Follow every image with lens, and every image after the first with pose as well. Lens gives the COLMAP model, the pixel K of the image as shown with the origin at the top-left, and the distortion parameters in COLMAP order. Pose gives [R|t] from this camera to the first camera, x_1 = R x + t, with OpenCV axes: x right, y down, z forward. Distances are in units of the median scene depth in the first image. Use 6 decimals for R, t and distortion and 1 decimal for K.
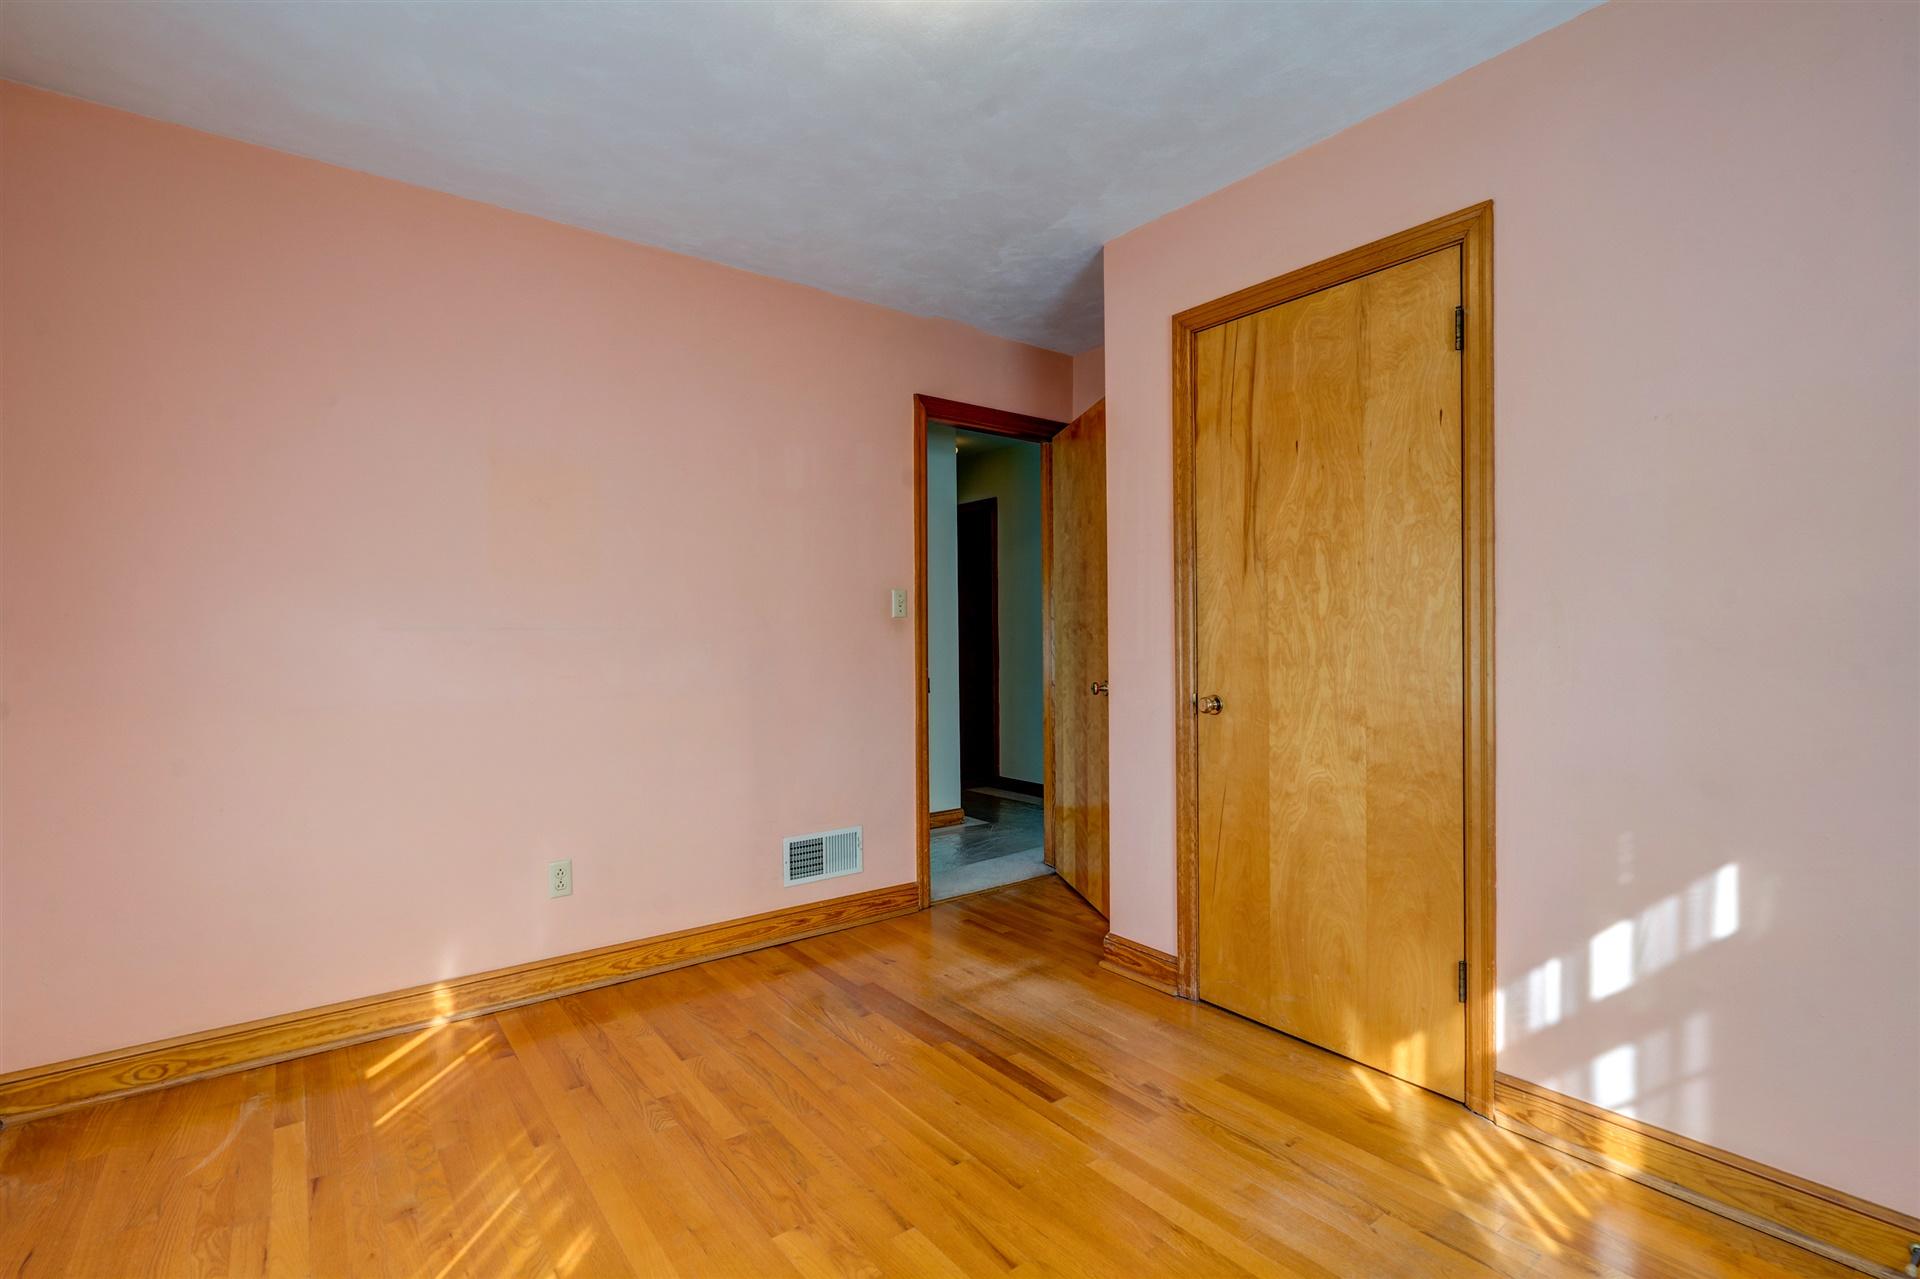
lens RADIAL K [[885.2, 0, 960.9], [0, 885.2, 643.0], [0, 0, 1]] dist [0.003404, -0.000526]
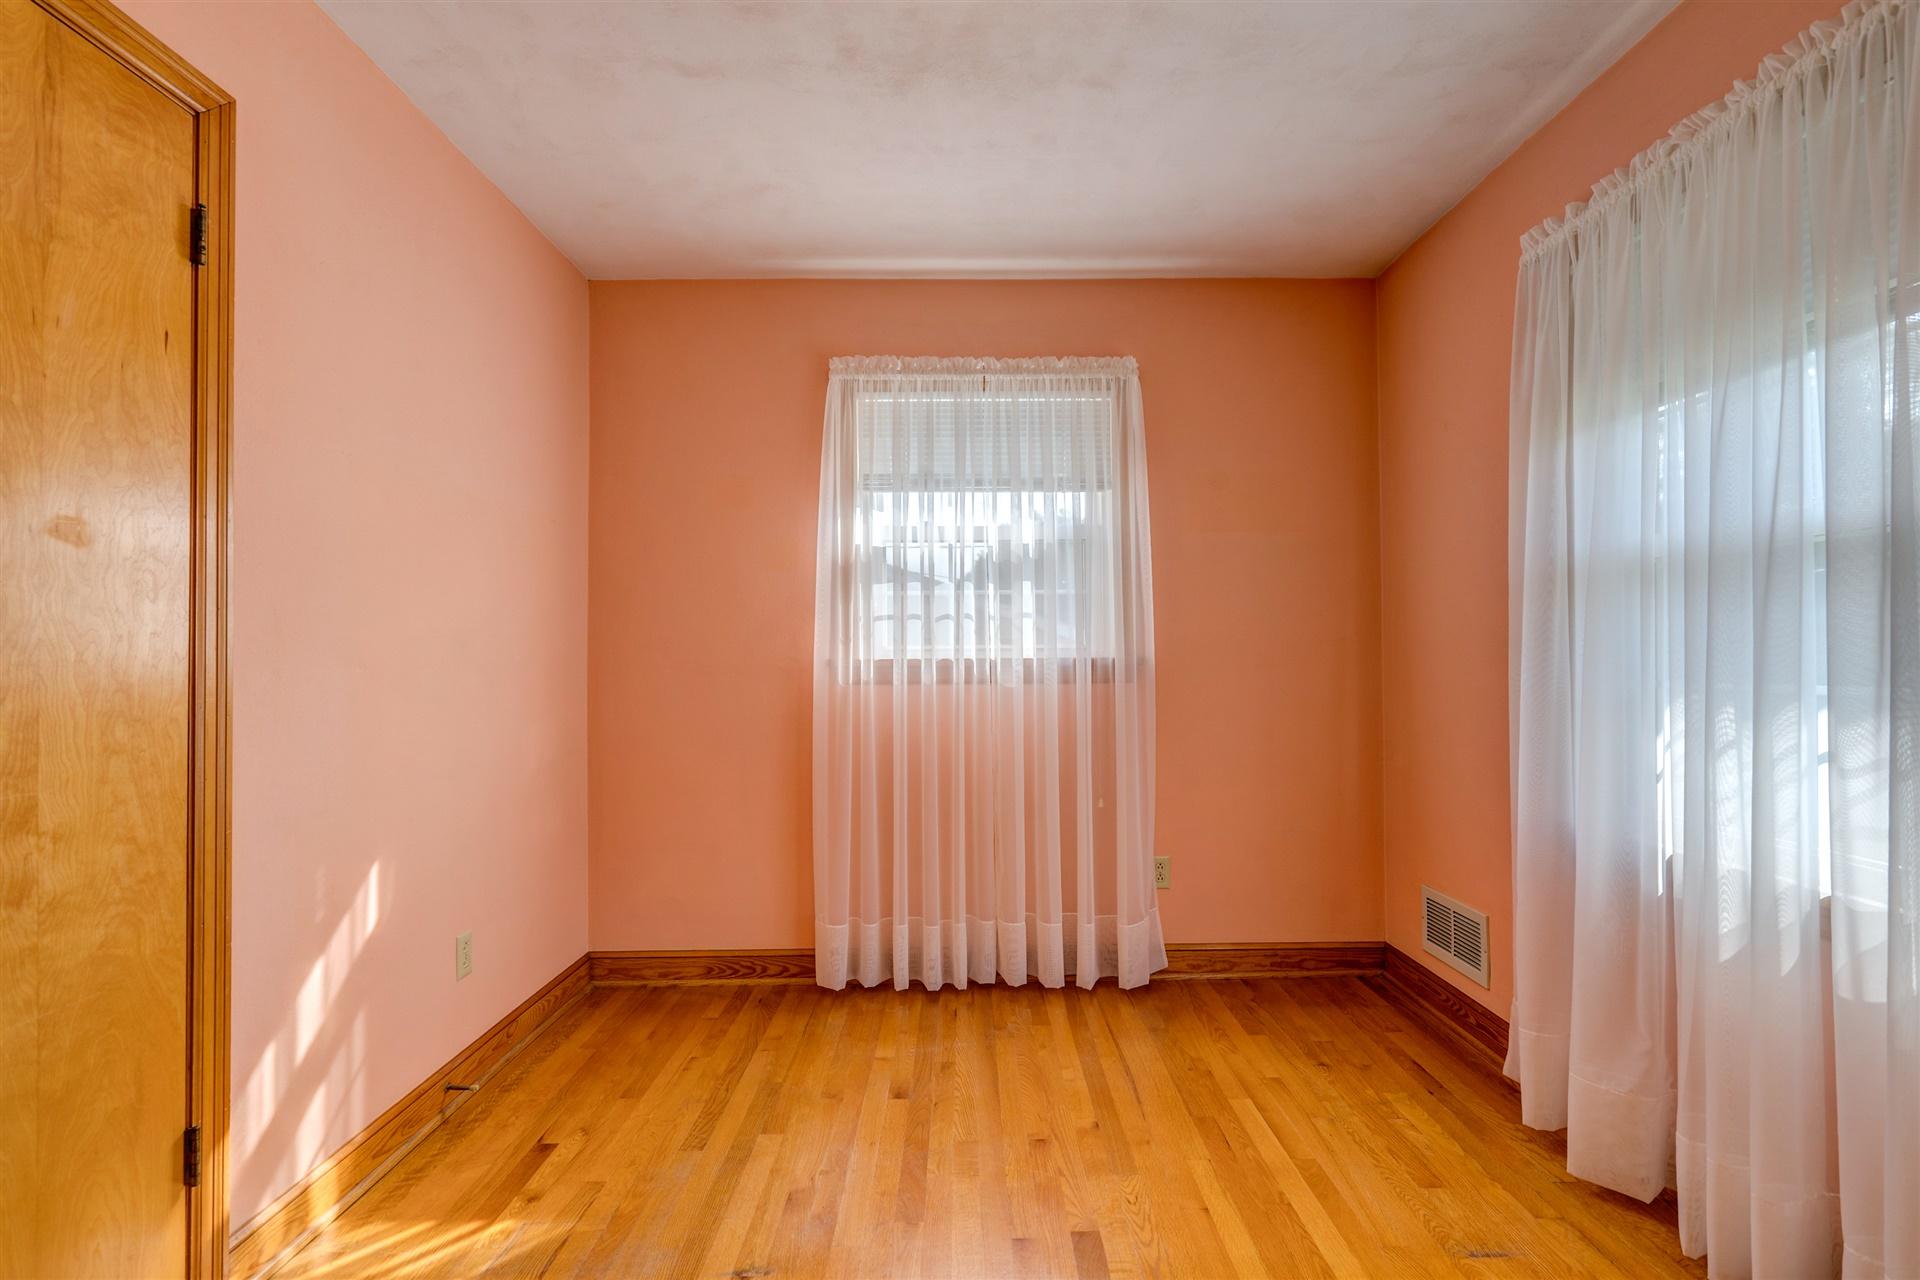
lens RADIAL K [[932.7, 0, 960.9], [0, 932.7, 645.9], [0, 0, 1]] dist [-0.000436, -0.000457]
pose [[-0.803927, 0.018495, 0.594440, -0.364493], [0.014065, 0.999828, -0.012087, -0.005352], [-0.594562, -0.001357, -0.804049, 1.210390]]
